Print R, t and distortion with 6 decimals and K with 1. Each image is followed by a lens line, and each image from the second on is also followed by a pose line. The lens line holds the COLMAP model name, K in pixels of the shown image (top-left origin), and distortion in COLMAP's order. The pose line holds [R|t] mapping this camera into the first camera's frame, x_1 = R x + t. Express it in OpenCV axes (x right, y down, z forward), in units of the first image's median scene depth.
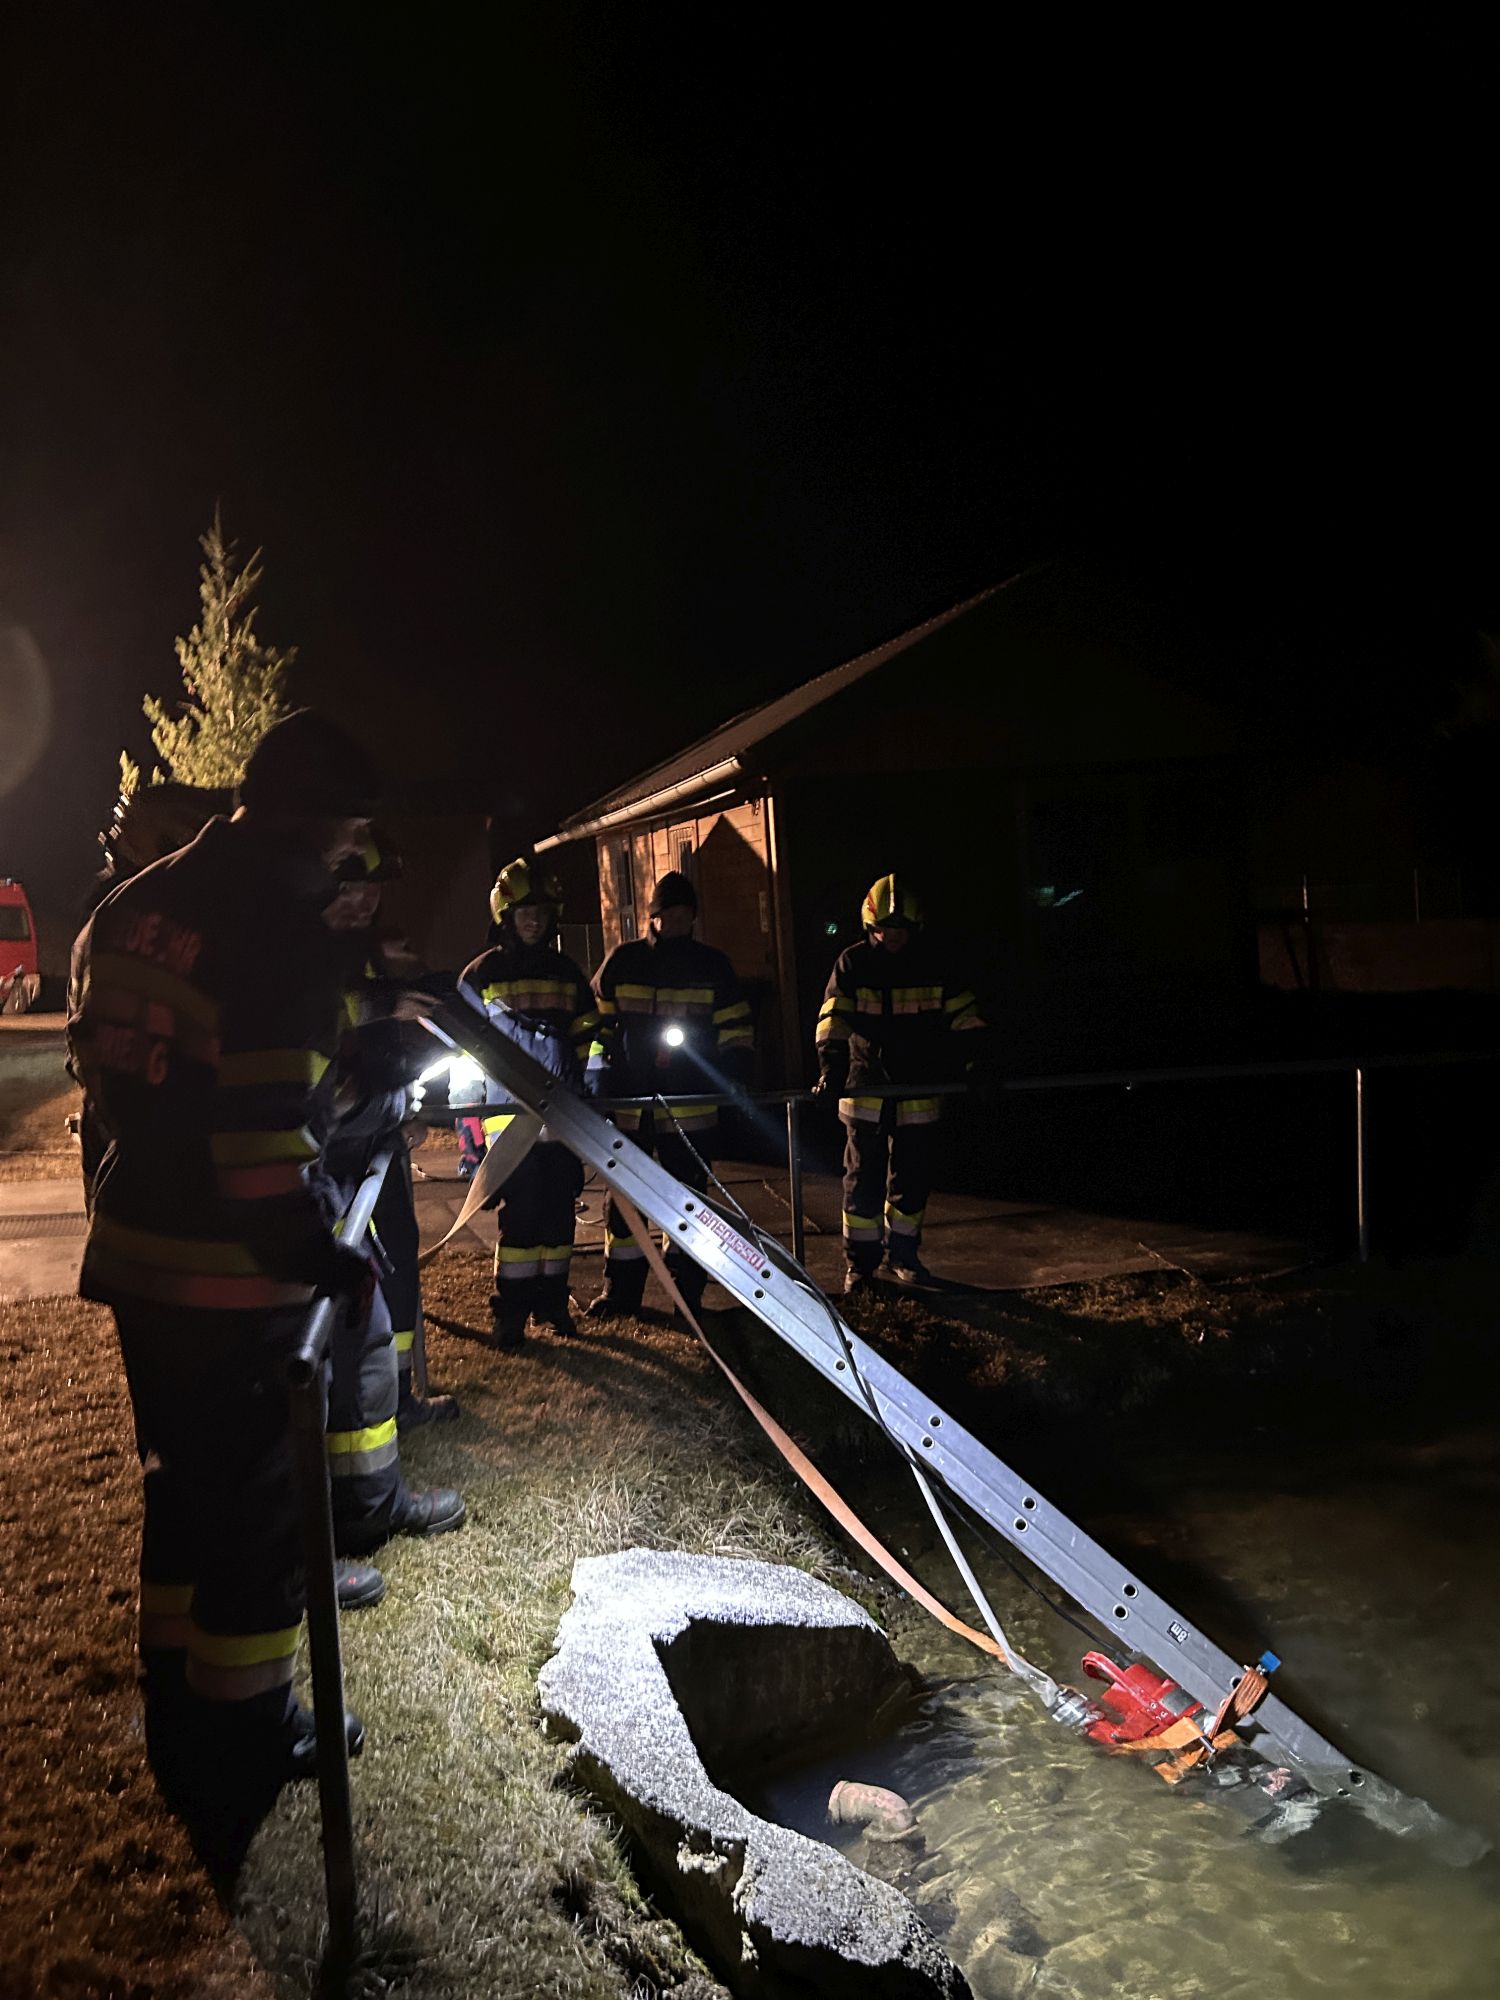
lens RADIAL K [[1498.5, 0, 748.1], [0, 1498.5, 982.9], [0, 0, 1]] dist [0.056901, -0.059318]
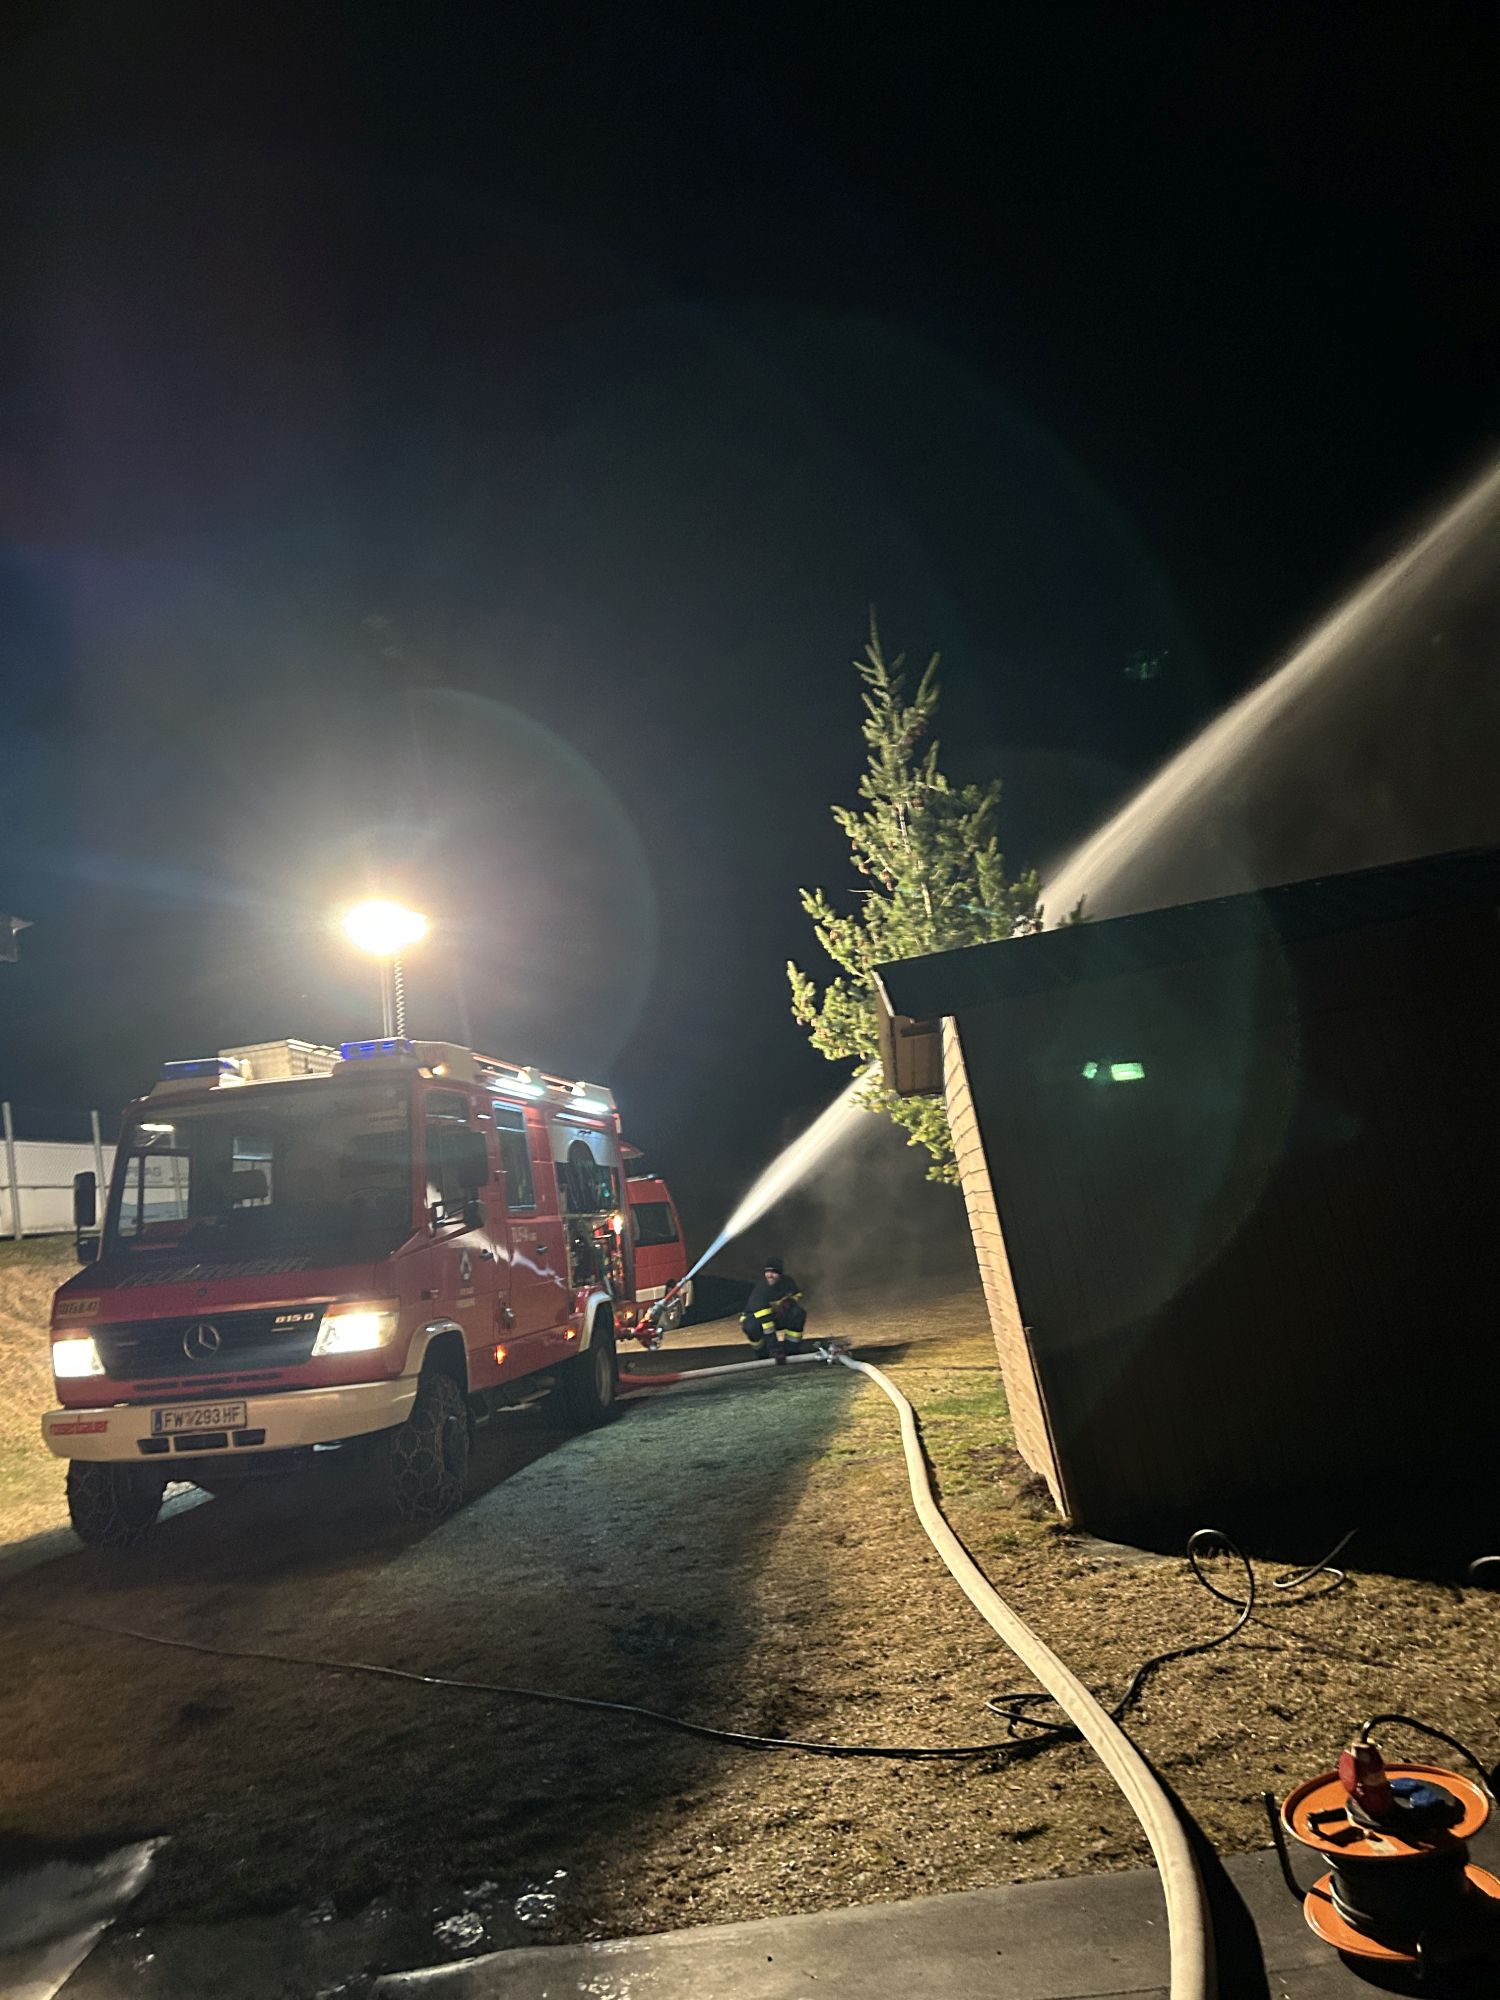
lens RADIAL K [[1498.5, 0, 729.8], [0, 1498.5, 998.4], [0, 0, 1]] dist [0.056901, -0.059318]
pose [[0.915883, -0.162122, -0.367253, -0.224159], [0.102266, 0.978869, -0.177078, -0.018496], [0.388201, 0.124625, 0.913109, 0.423291]]
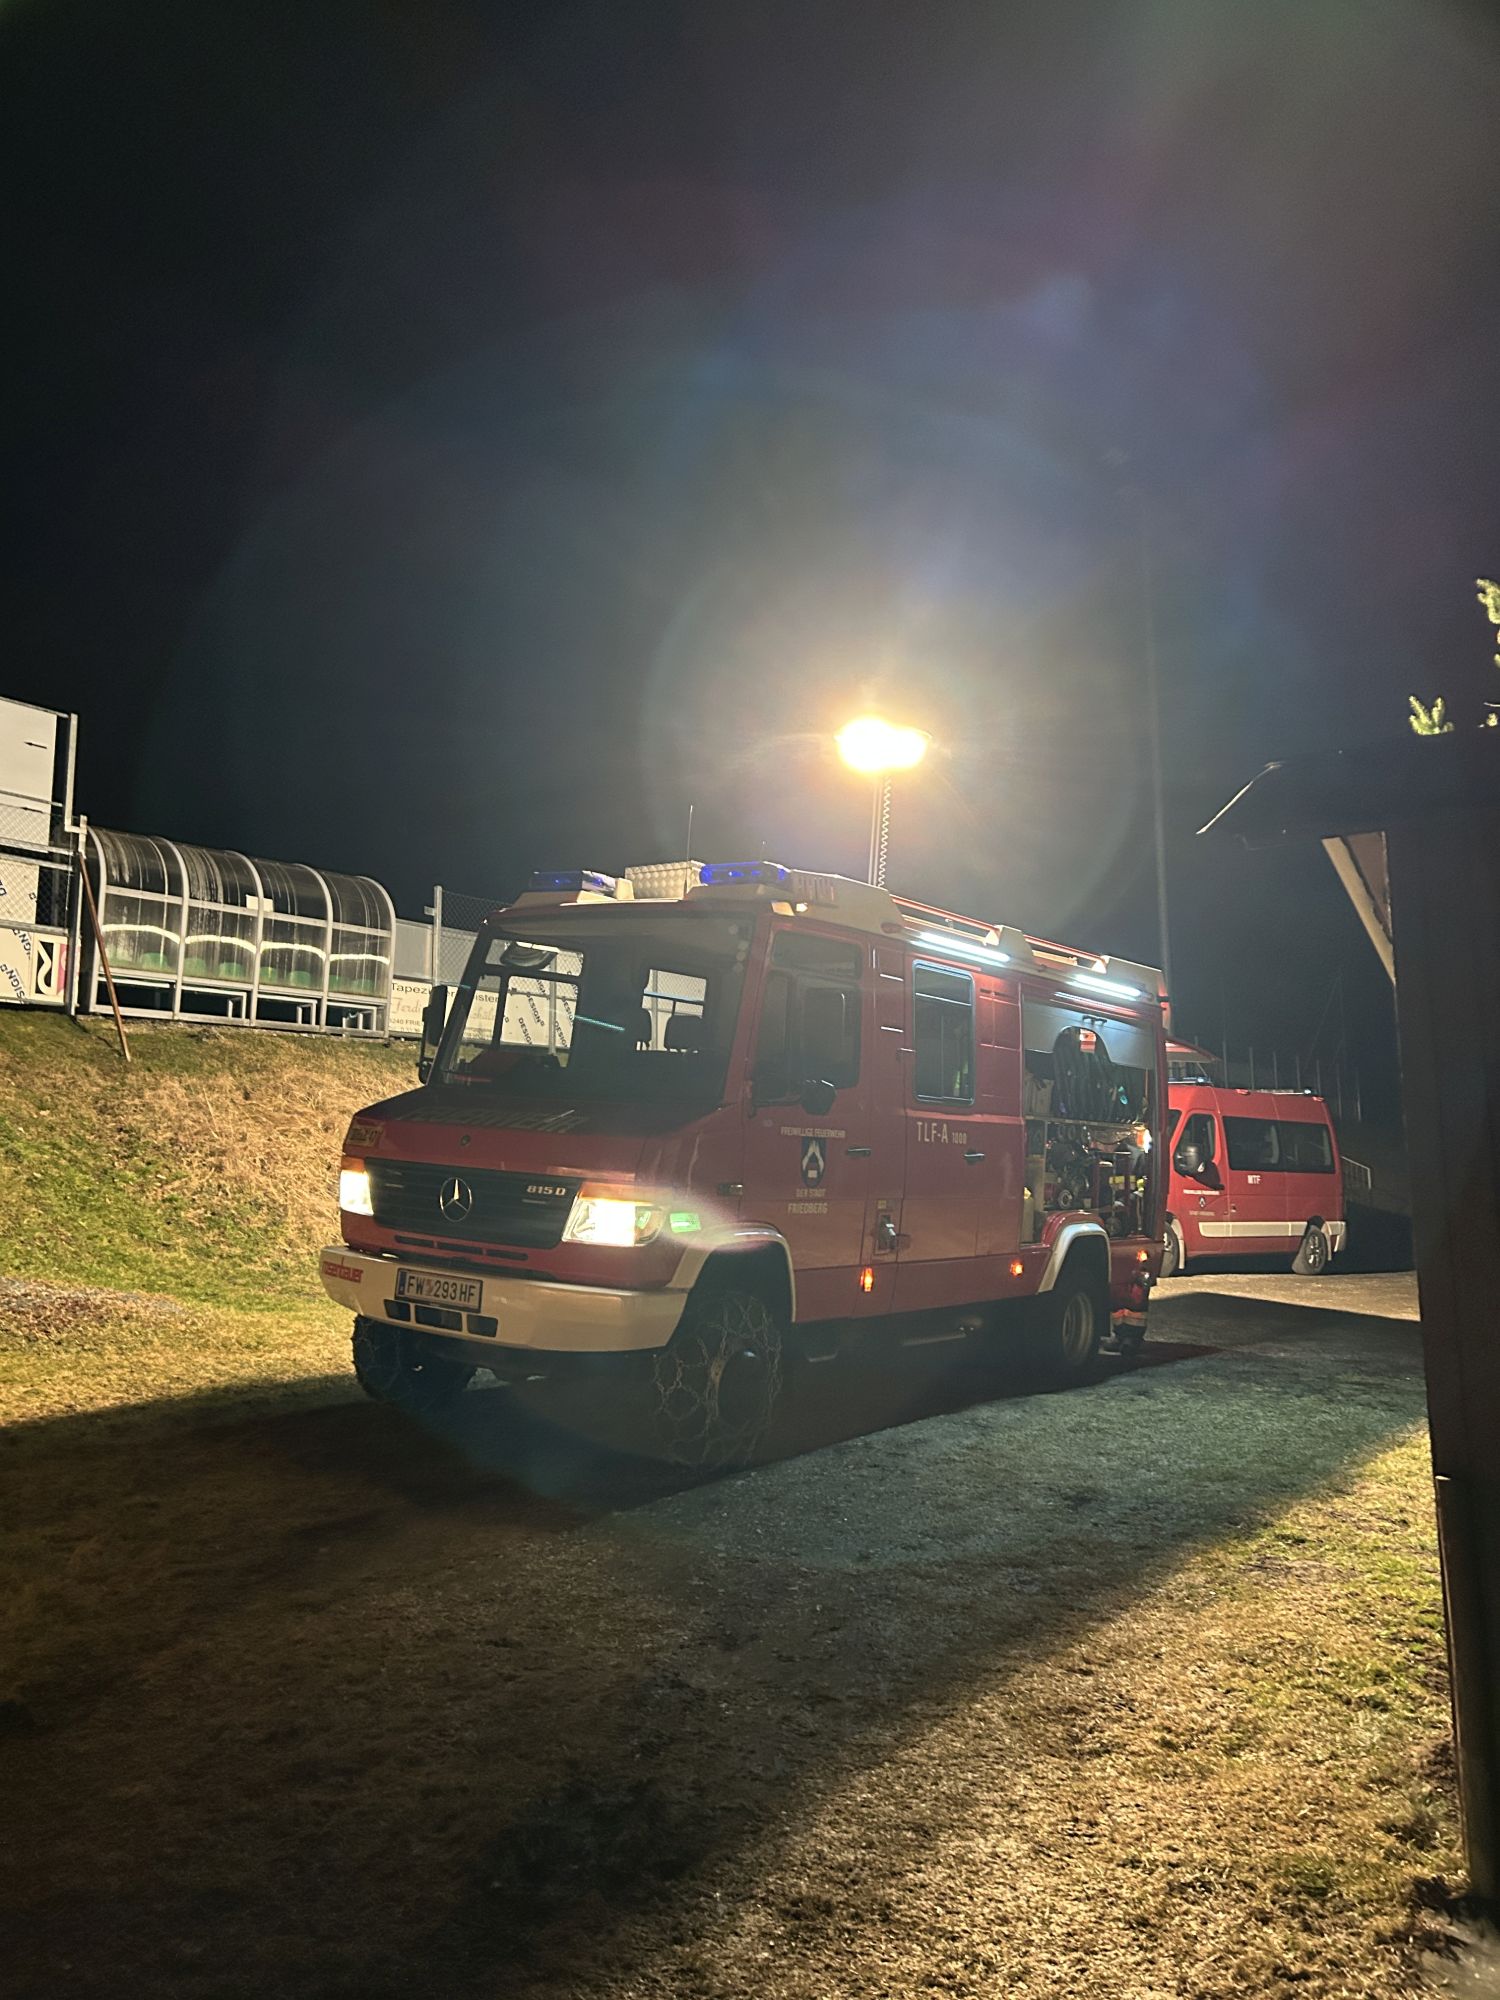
lens RADIAL K [[1498.5, 0, 756.5], [0, 1498.5, 984.5], [0, 0, 1]] dist [0.056901, -0.059318]
pose [[0.656729, -0.045430, -0.752757, -0.217611], [-0.065851, 0.990916, -0.117253, -0.031996], [0.751246, 0.126573, 0.647772, 0.664582]]
